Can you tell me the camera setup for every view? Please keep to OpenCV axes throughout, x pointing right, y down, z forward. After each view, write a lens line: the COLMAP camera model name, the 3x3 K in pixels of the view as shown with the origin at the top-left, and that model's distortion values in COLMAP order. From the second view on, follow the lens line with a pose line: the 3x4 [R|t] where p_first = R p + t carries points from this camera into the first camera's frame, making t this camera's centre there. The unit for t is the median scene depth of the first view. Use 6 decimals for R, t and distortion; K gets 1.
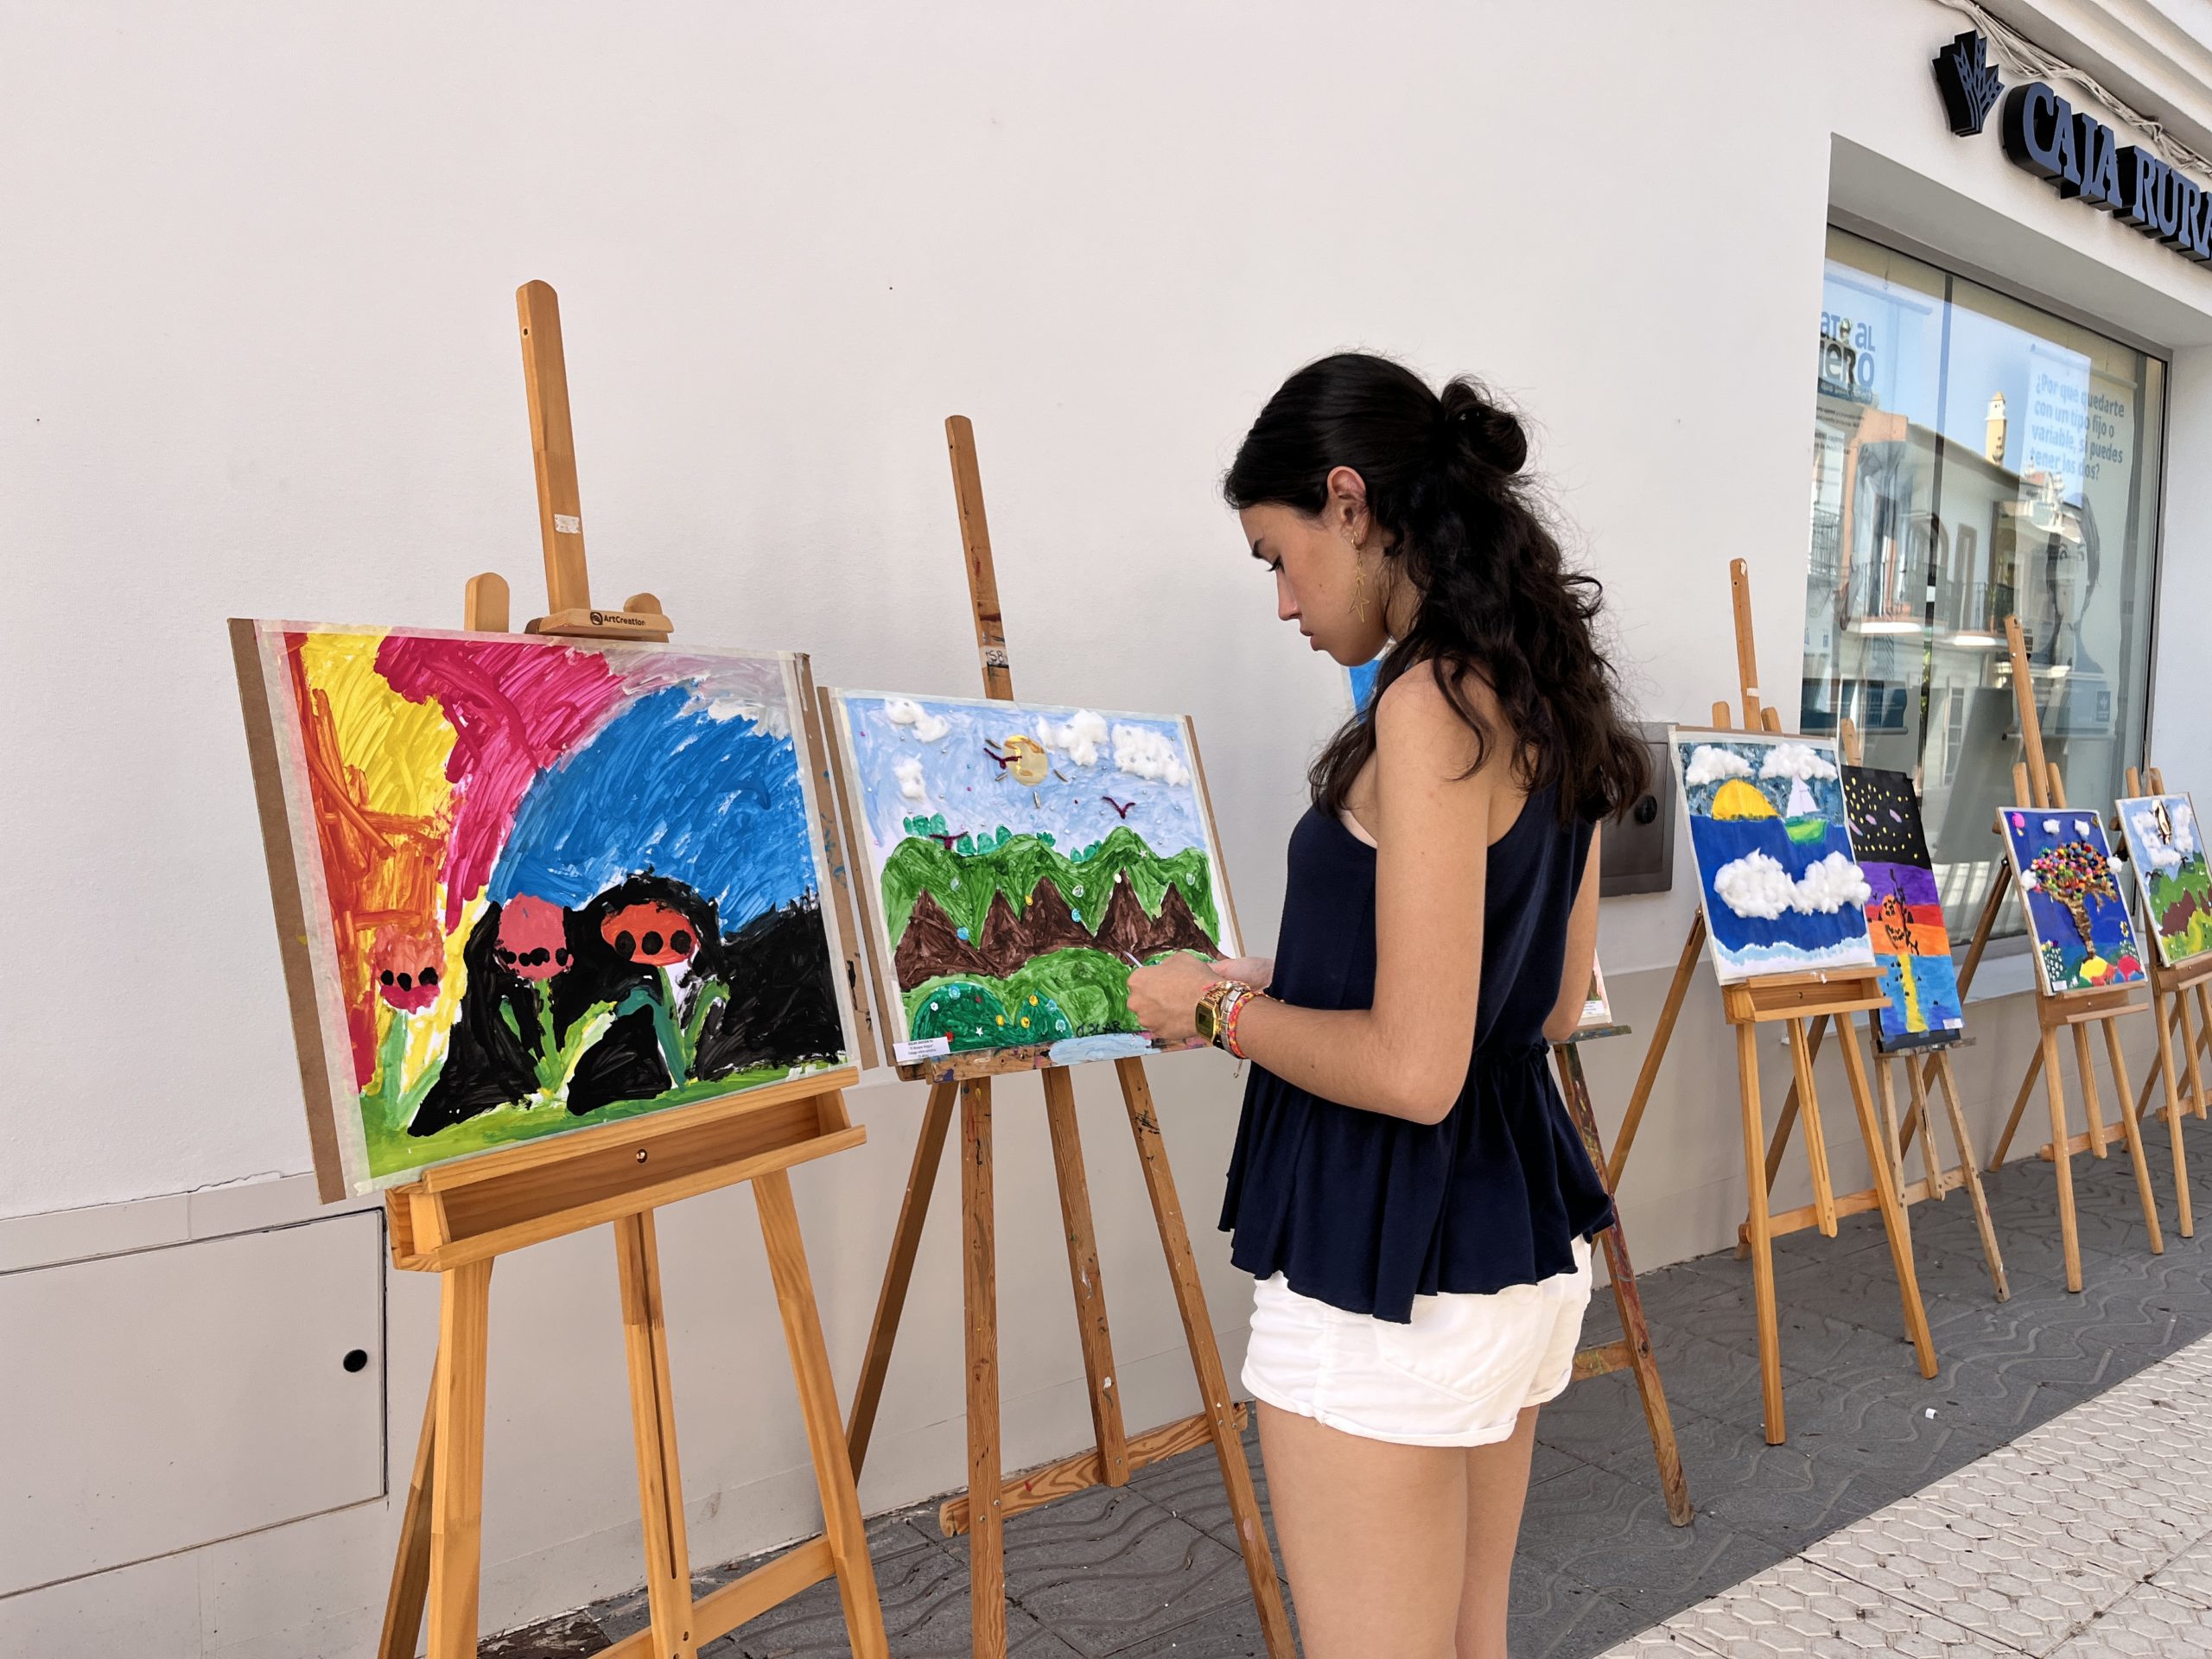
lens RADIAL K [[1669.3, 0, 1099.2], [0, 1669.3, 831.4], [0, 0, 1]] dist [0.006752, -0.019938]
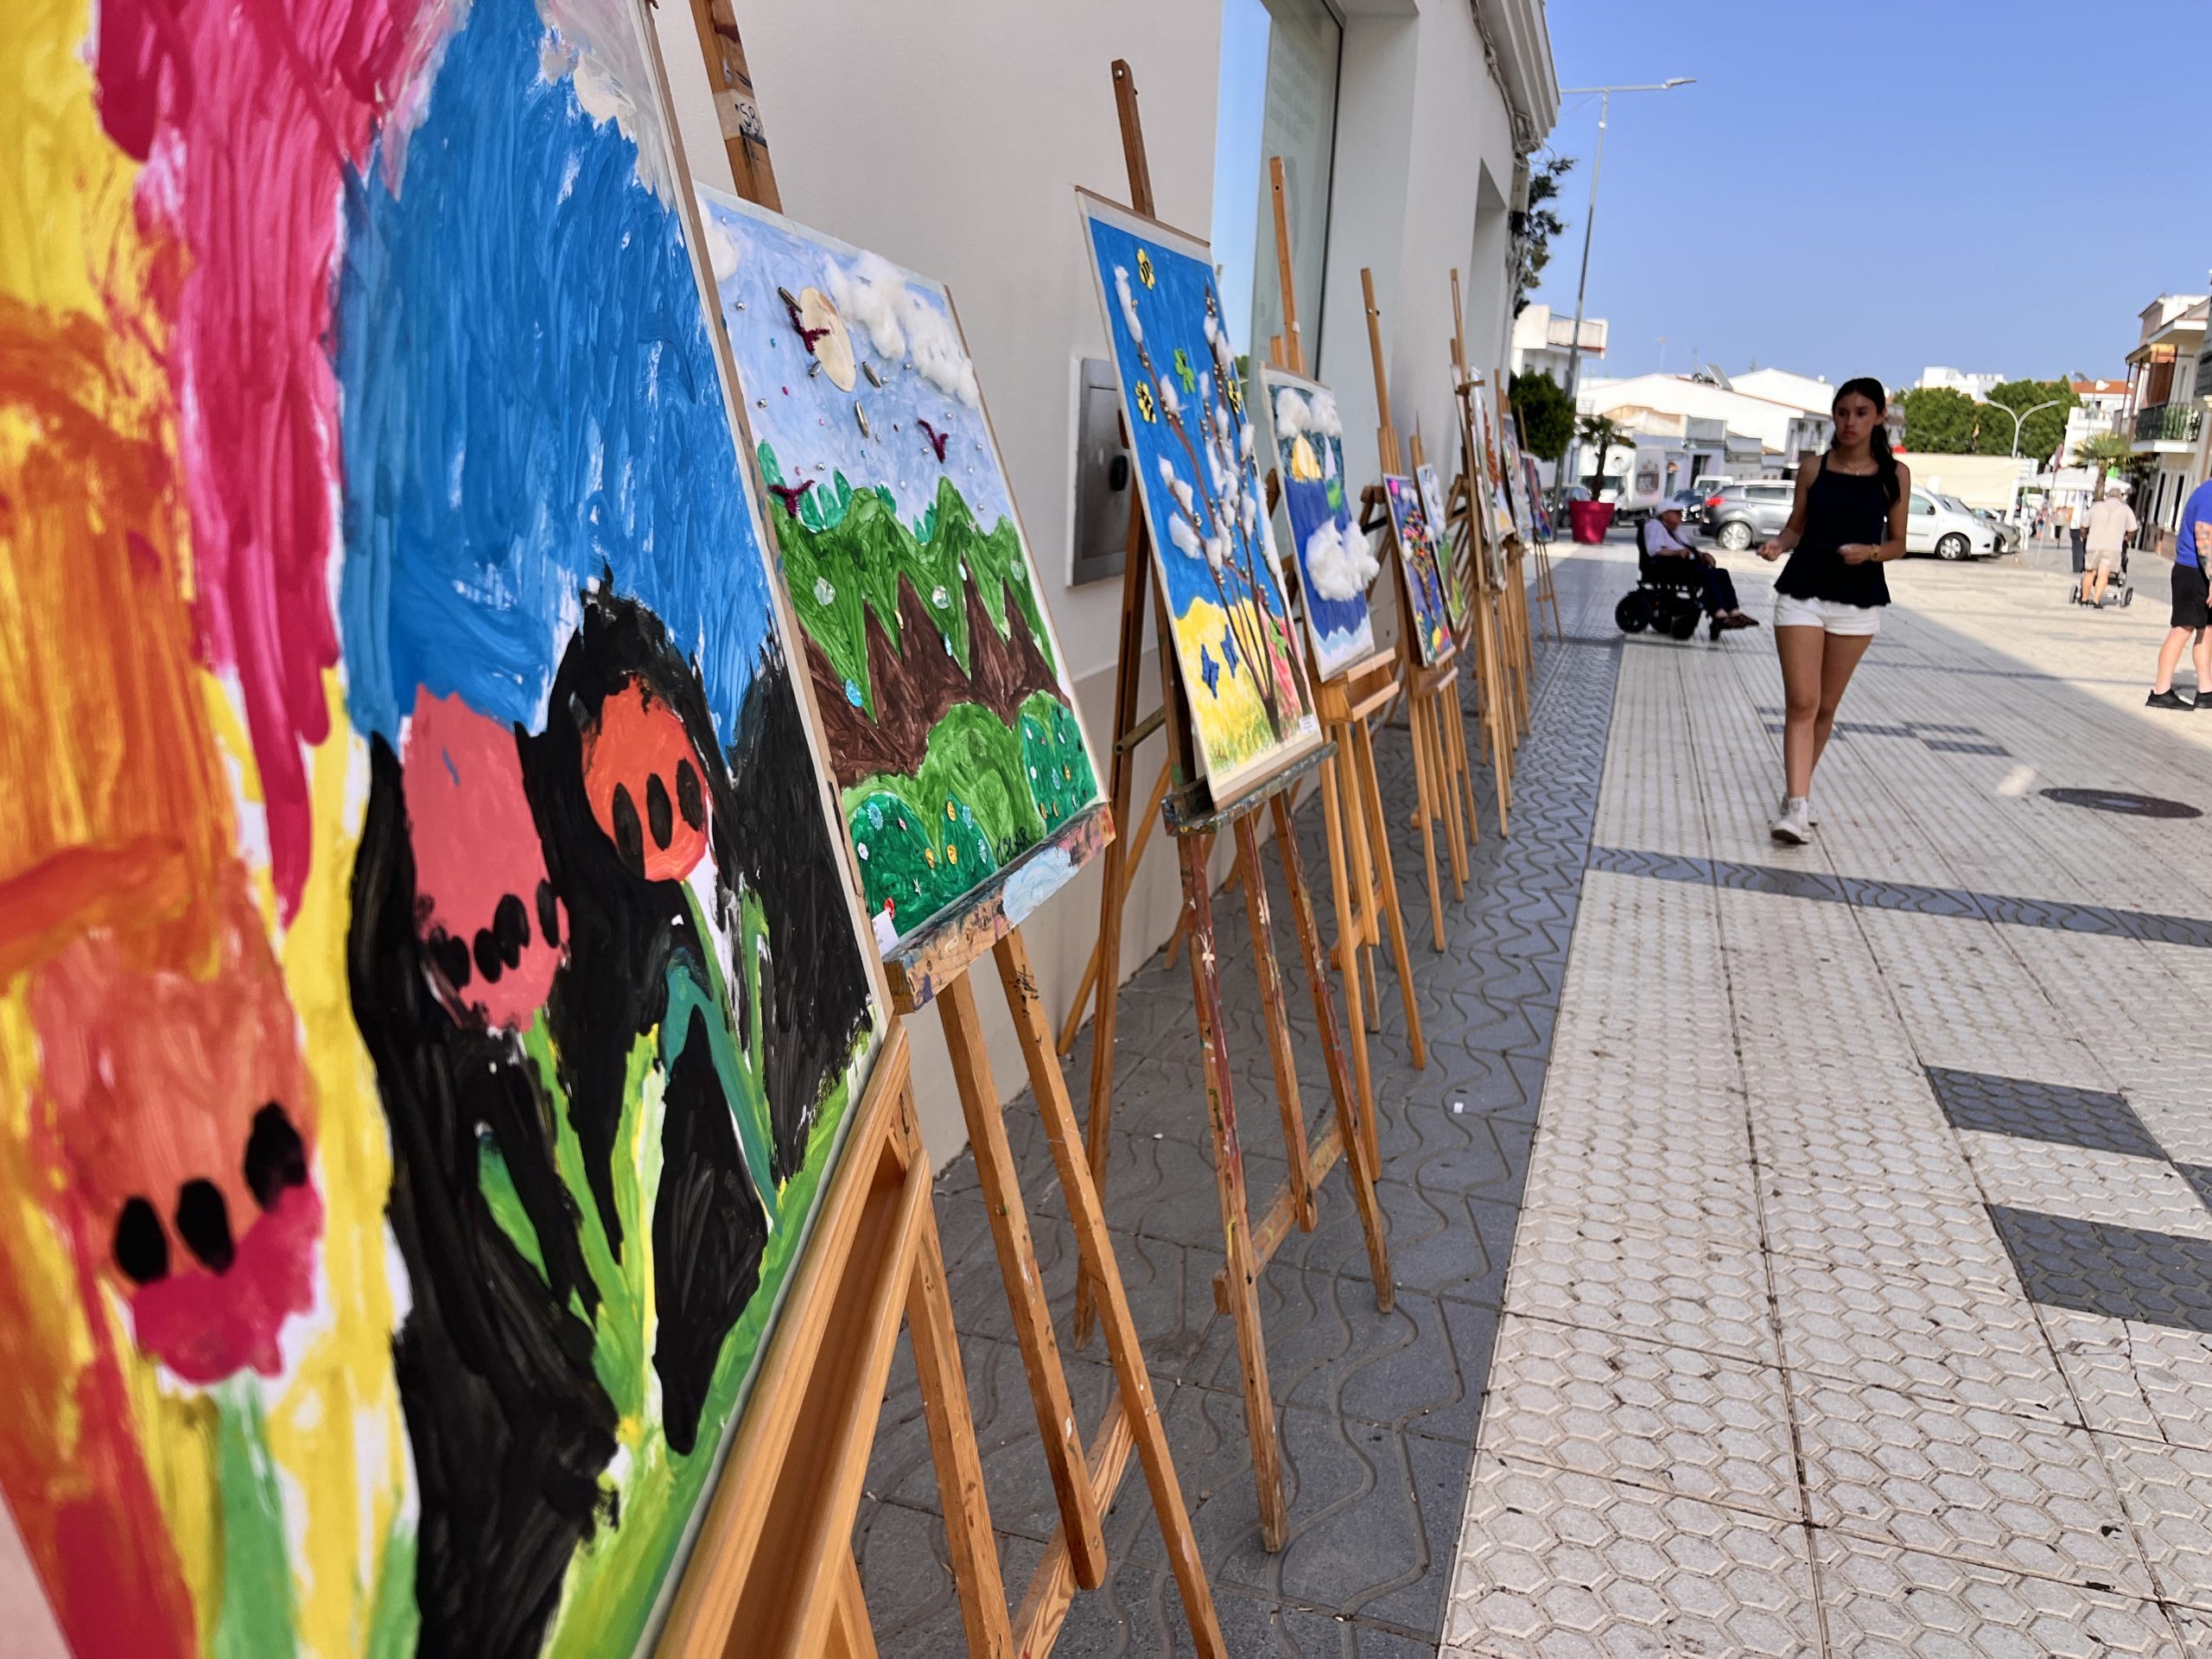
lens RADIAL K [[1669.3, 0, 1111.2], [0, 1669.3, 822.3], [0, 0, 1]] dist [0.006752, -0.019938]
pose [[0.805337, -0.114098, 0.581733, -0.412318], [0.006901, 0.983041, 0.183255, 0.012901], [-0.592777, -0.143568, 0.792467, 0.756247]]
